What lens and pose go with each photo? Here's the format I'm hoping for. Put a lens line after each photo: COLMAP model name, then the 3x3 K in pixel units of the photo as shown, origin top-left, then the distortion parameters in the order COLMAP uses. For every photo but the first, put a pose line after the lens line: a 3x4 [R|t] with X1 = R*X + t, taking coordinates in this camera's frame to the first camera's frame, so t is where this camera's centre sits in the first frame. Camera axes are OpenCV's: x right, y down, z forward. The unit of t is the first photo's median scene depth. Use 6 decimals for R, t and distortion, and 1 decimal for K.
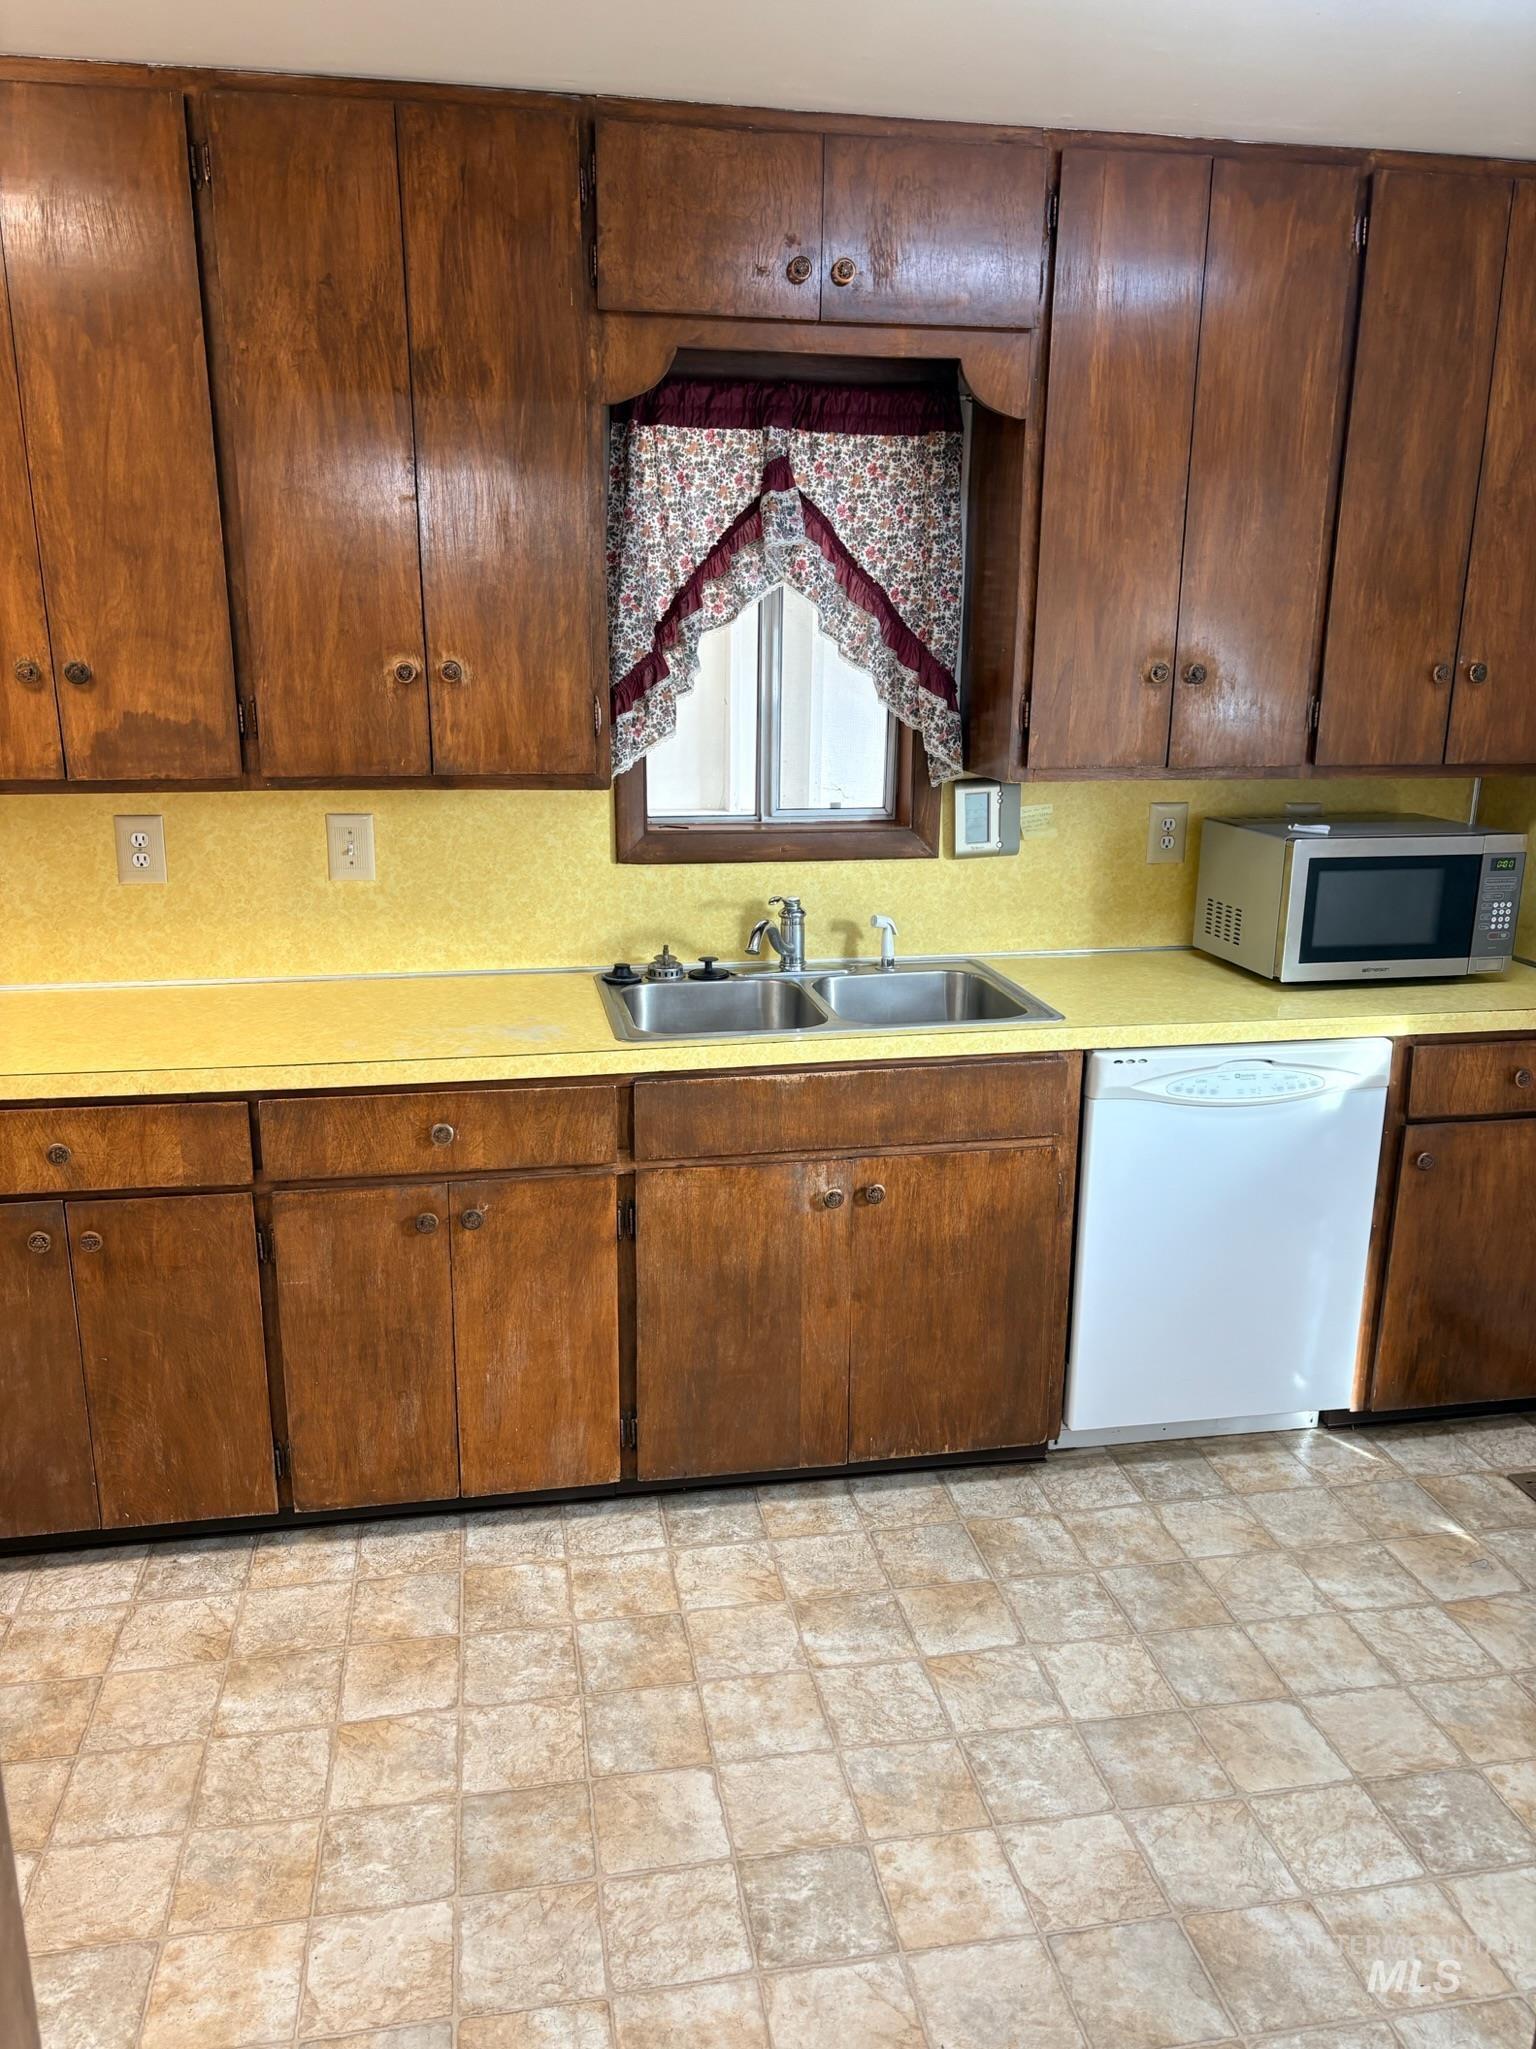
lens RADIAL K [[1546.2, 0, 764.1], [0, 1546.2, 1033.0], [0, 0, 1]] dist [0.045811, -0.039873]
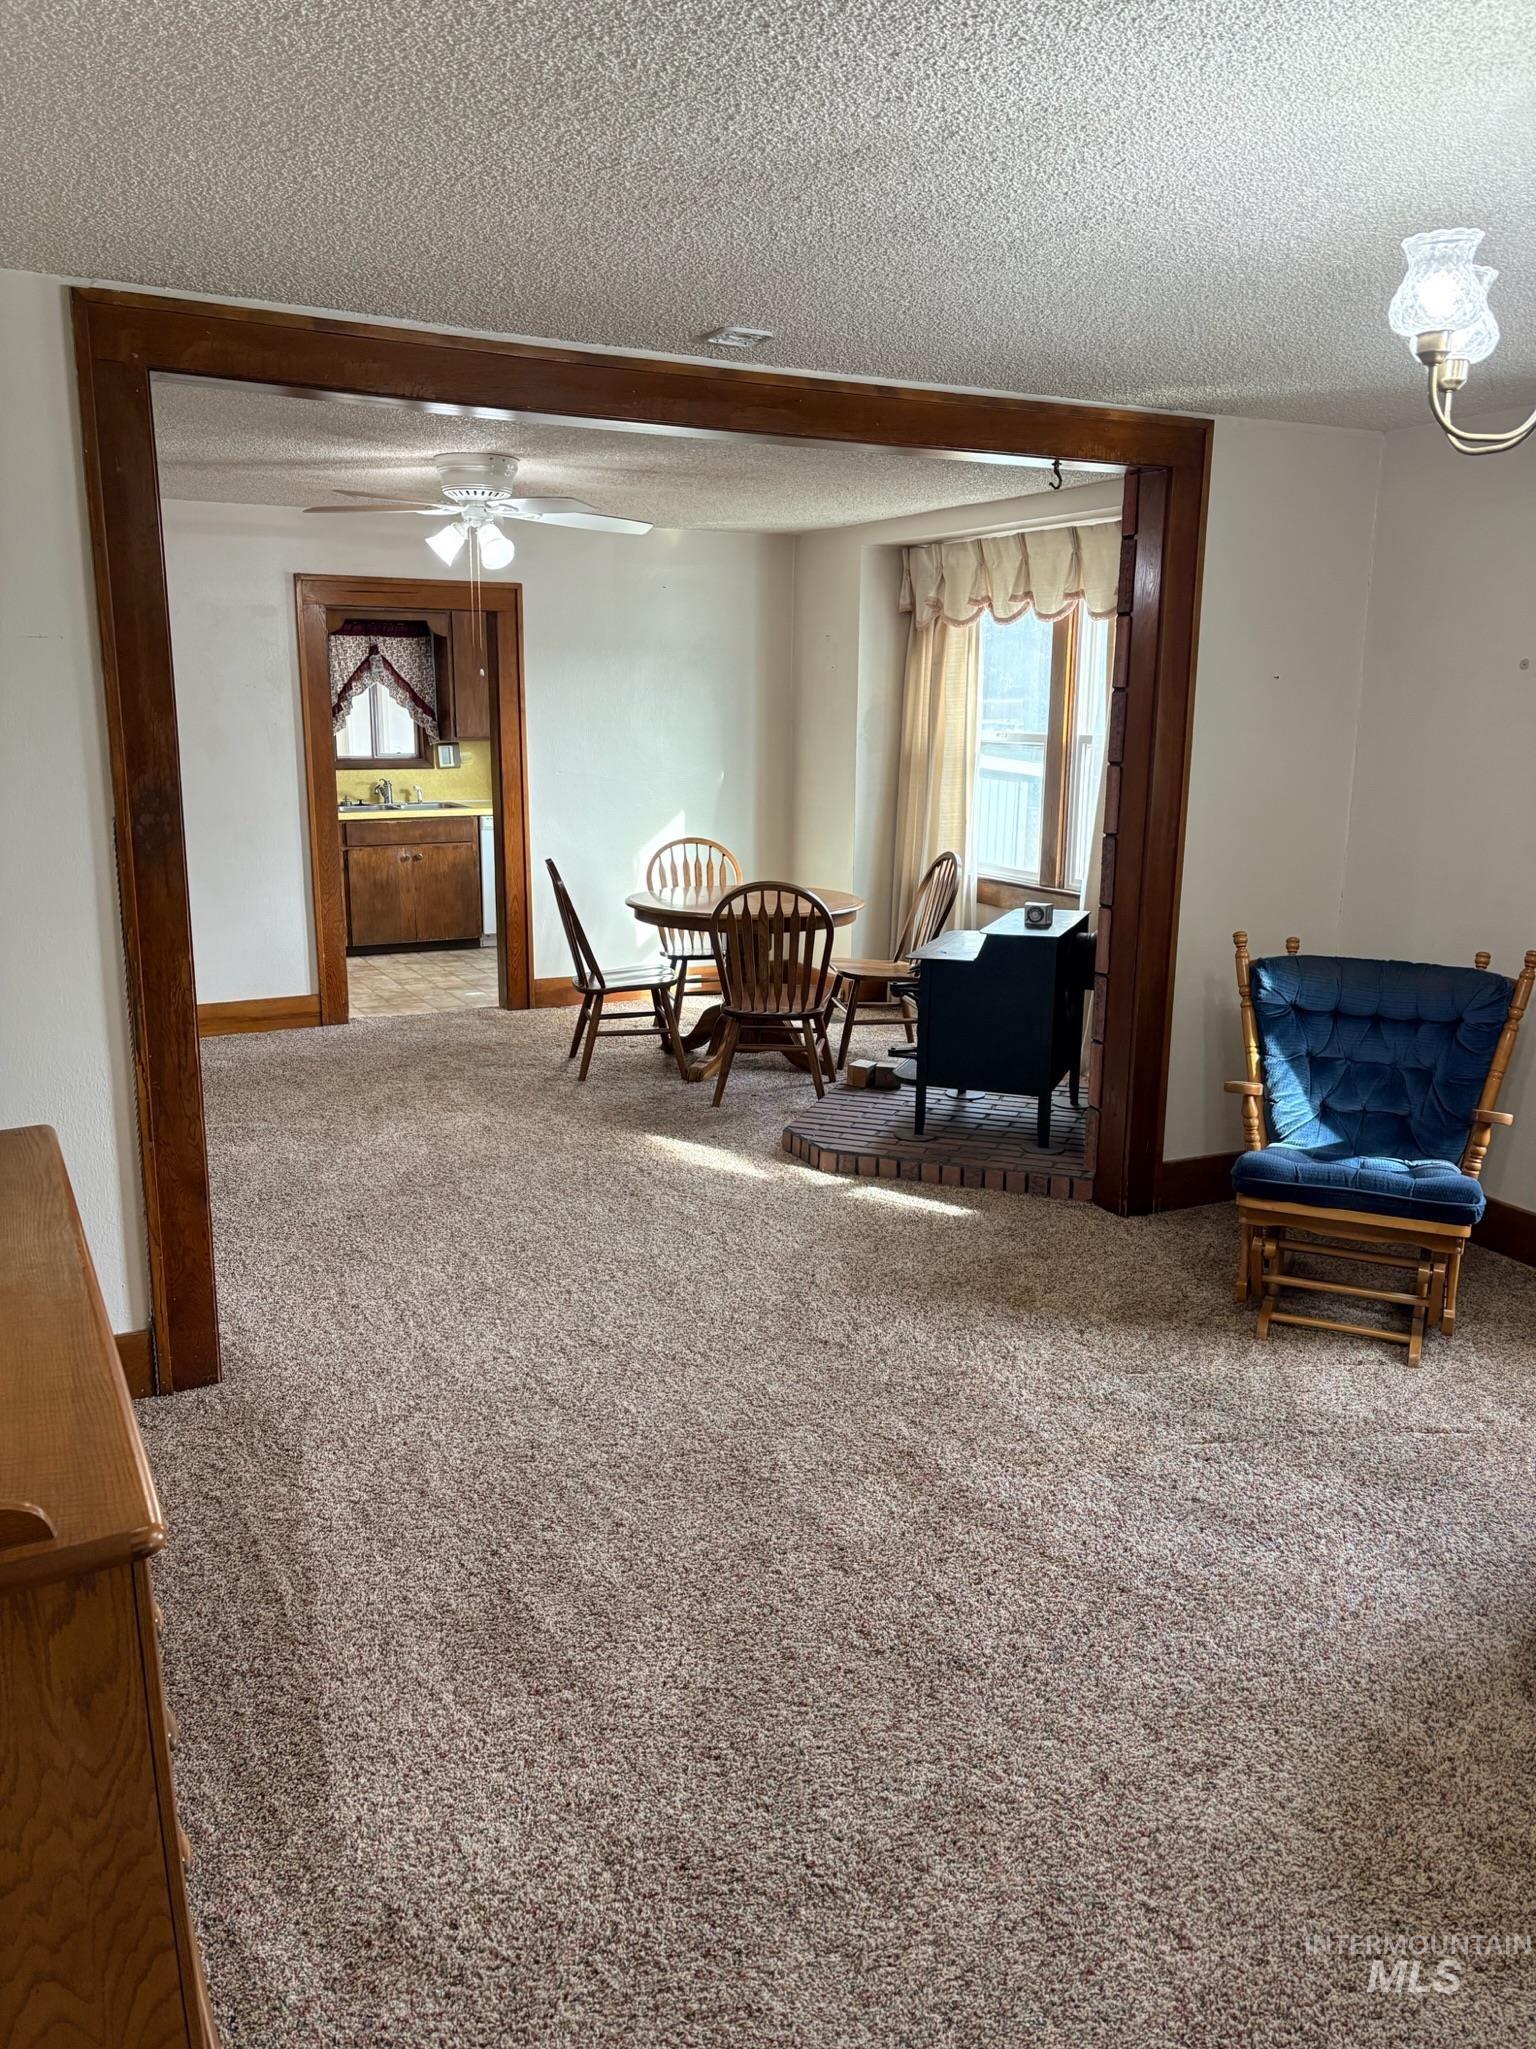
lens RADIAL K [[1546.2, 0, 779.7], [0, 1546.2, 1031.7], [0, 0, 1]] dist [0.045811, -0.039873]
pose [[0.957483, -0.064012, 0.281299, -0.146314], [0.077040, 0.996396, -0.035488, 0.632558], [-0.278014, 0.055650, 0.958964, -2.359963]]
